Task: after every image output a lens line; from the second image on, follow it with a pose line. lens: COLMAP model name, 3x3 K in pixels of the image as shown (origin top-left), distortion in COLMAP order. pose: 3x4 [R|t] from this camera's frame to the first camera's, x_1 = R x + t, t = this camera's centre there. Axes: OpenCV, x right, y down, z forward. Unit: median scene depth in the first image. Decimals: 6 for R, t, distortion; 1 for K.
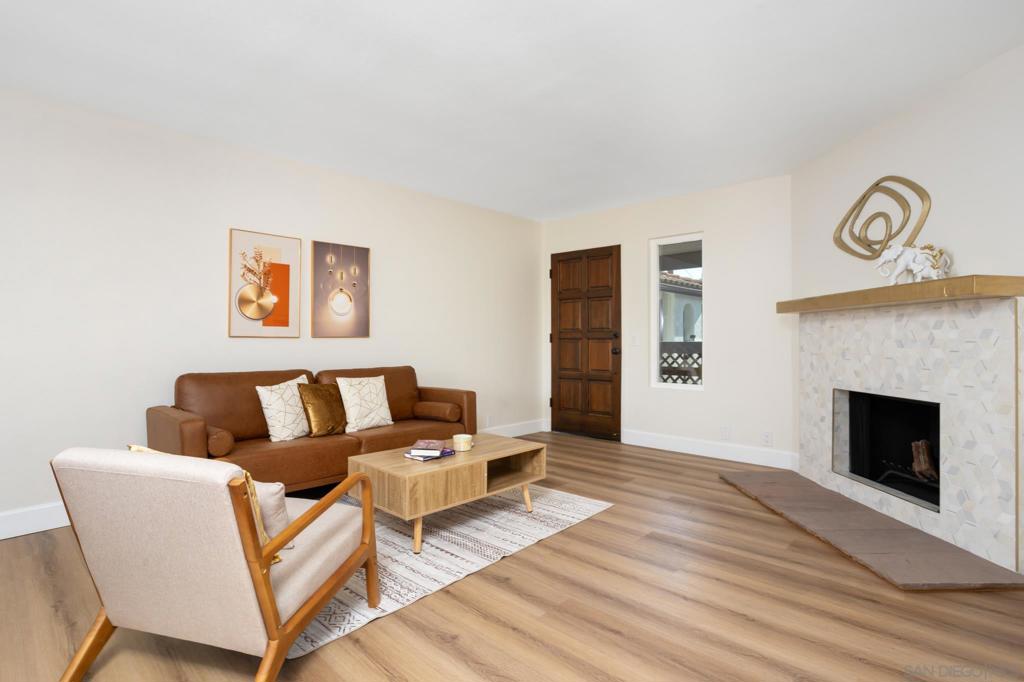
lens RADIAL K [[517.3, 0, 512.0], [0, 517.3, 341.0], [0, 0, 1]] dist [-0.073430, 0.053874]
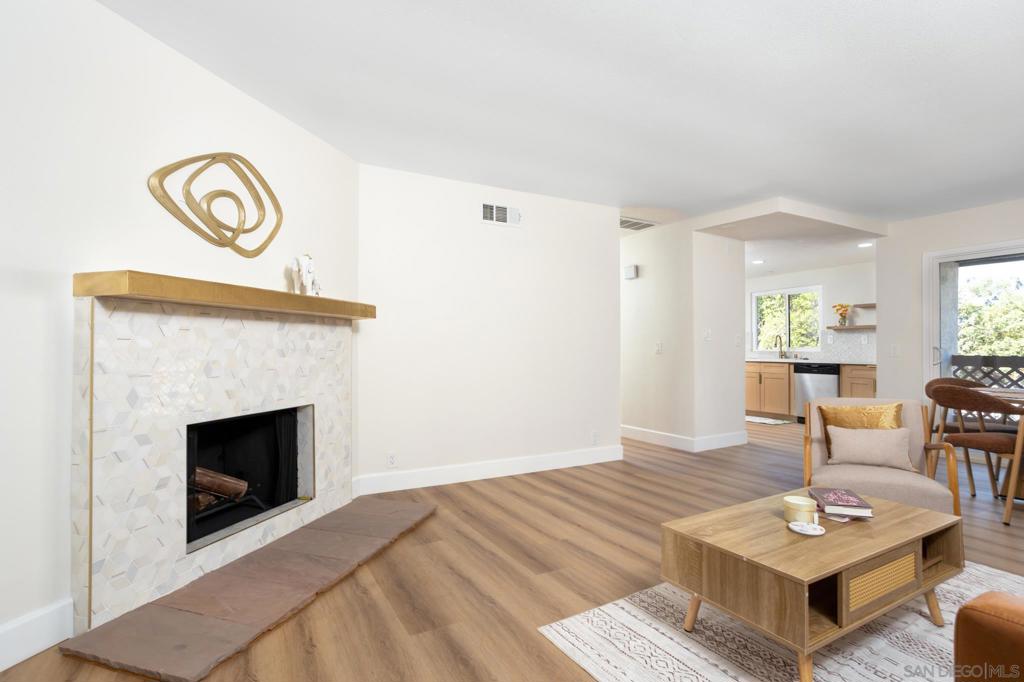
lens RADIAL K [[508.4, 0, 512.0], [0, 508.4, 341.0], [0, 0, 1]] dist [-0.032619, 0.000134]
pose [[-0.952165, 0.004479, 0.305550, 0.056699], [0.001355, 0.999945, -0.010437, -0.007259], [-0.305580, -0.009523, -0.952119, 1.816275]]
